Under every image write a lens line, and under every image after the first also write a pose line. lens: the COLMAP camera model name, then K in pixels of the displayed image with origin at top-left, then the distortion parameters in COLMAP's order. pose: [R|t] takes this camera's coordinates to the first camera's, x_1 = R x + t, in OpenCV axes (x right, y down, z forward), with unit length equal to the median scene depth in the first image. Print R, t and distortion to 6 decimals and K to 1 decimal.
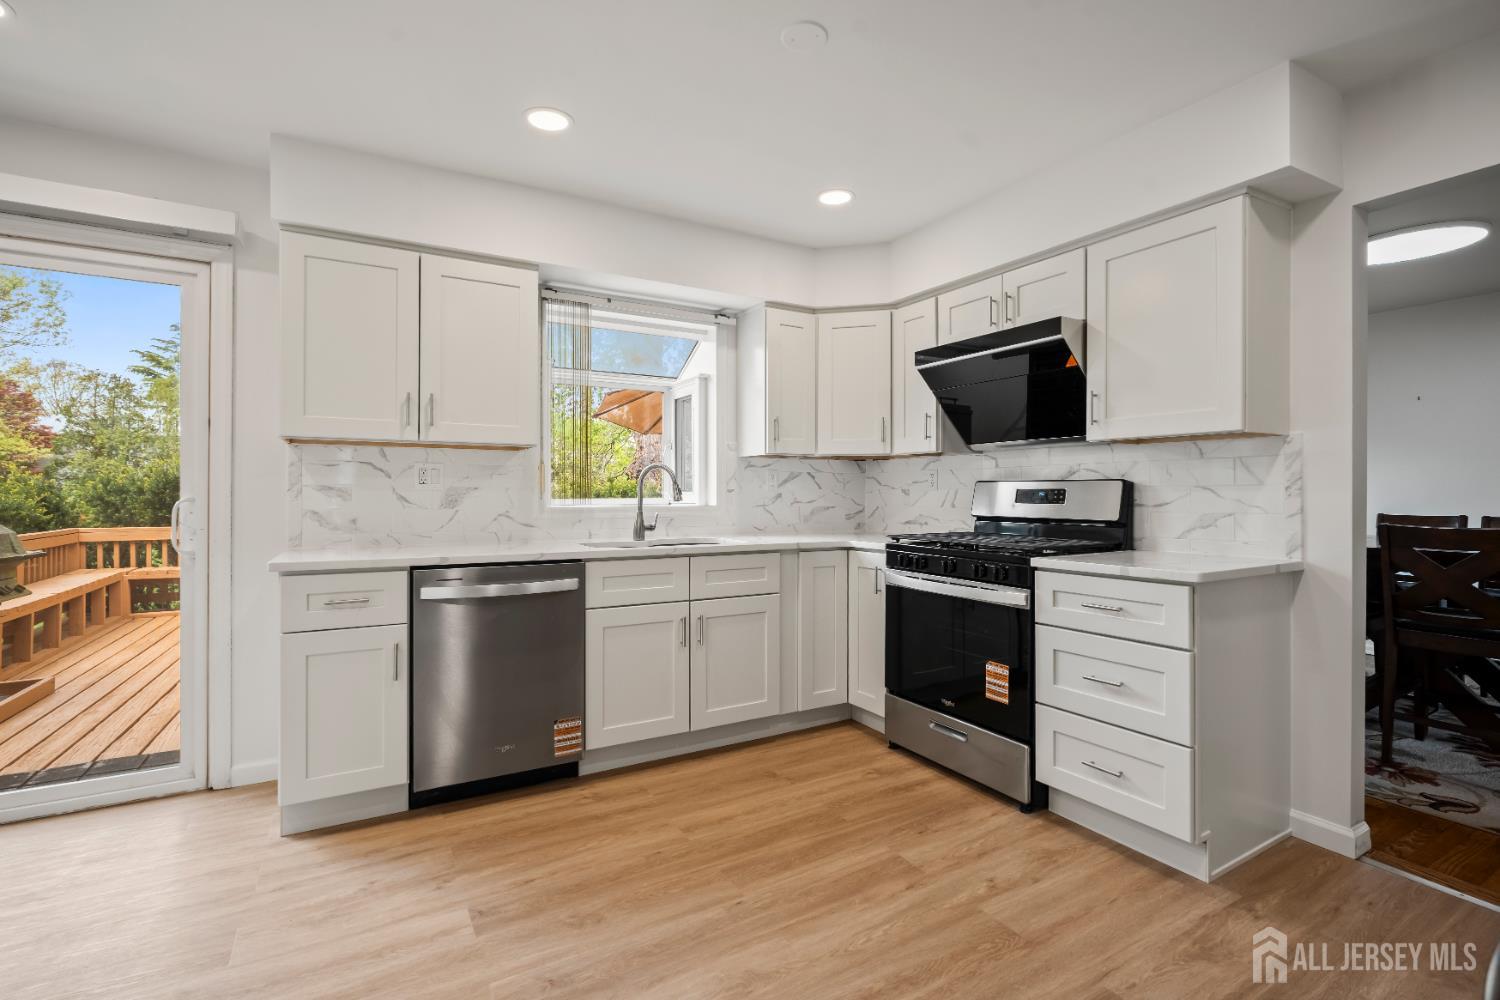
lens RADIAL K [[686.5, 0, 750.5], [0, 686.5, 497.5], [0, 0, 1]] dist [-0.011448, 0.000237]
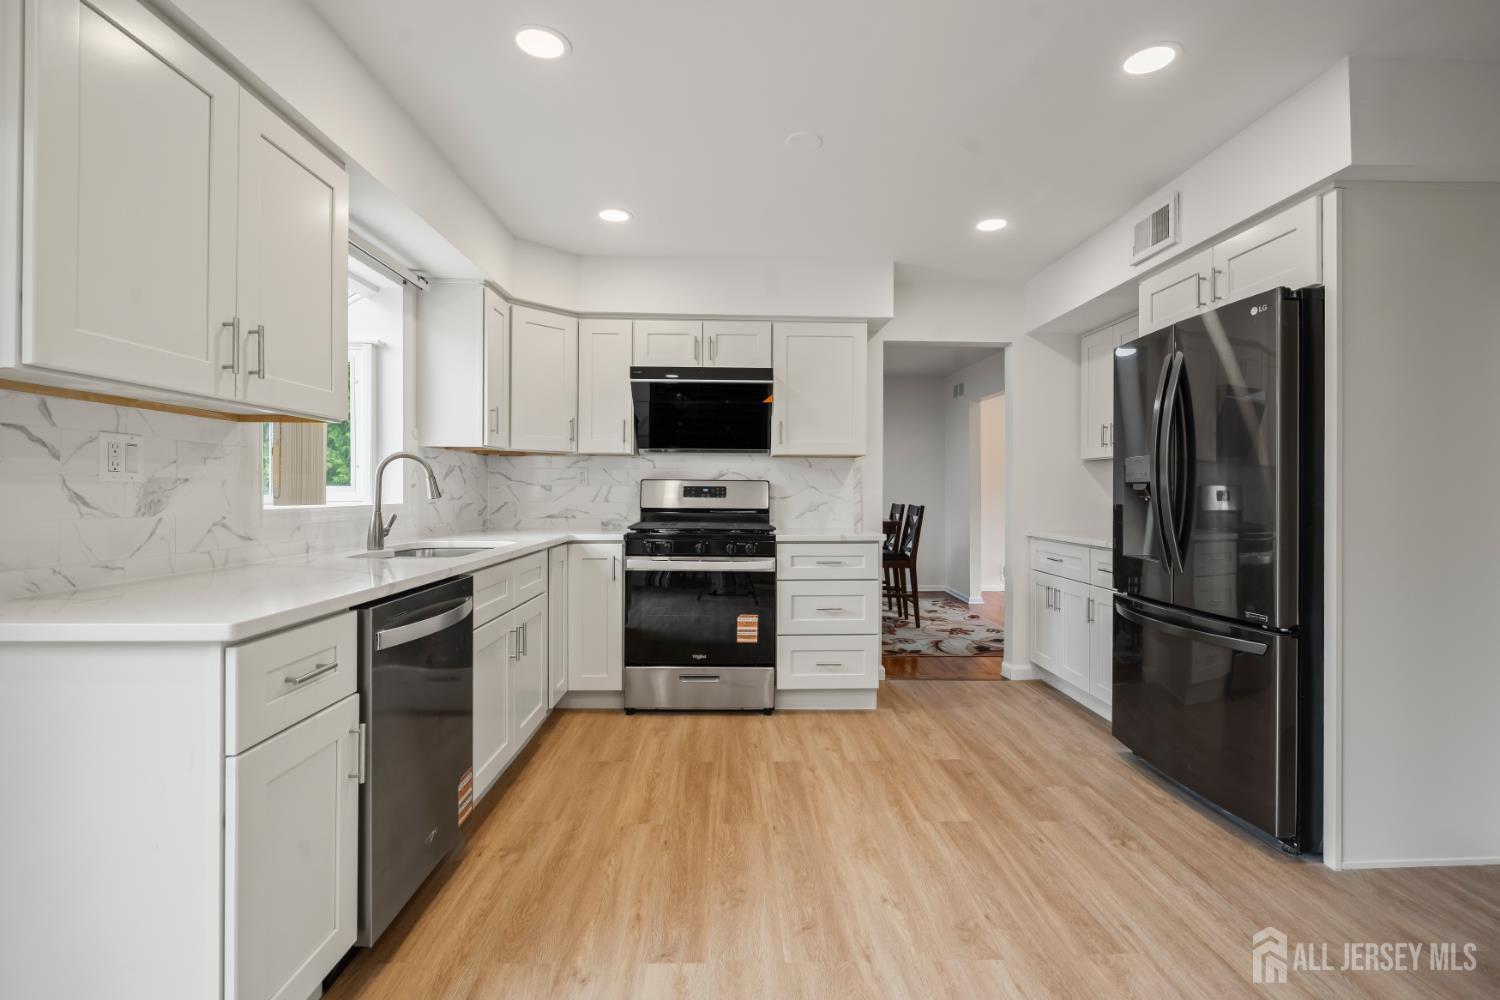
lens RADIAL K [[686.5, 0, 744.8], [0, 686.5, 492.6], [0, 0, 1]] dist [-0.011448, 0.000237]
pose [[0.478205, -0.002515, 0.878245, -0.828539], [0.001340, 0.999997, 0.002134, -0.003972], [-0.878247, 0.000156, 0.478207, 0.346625]]
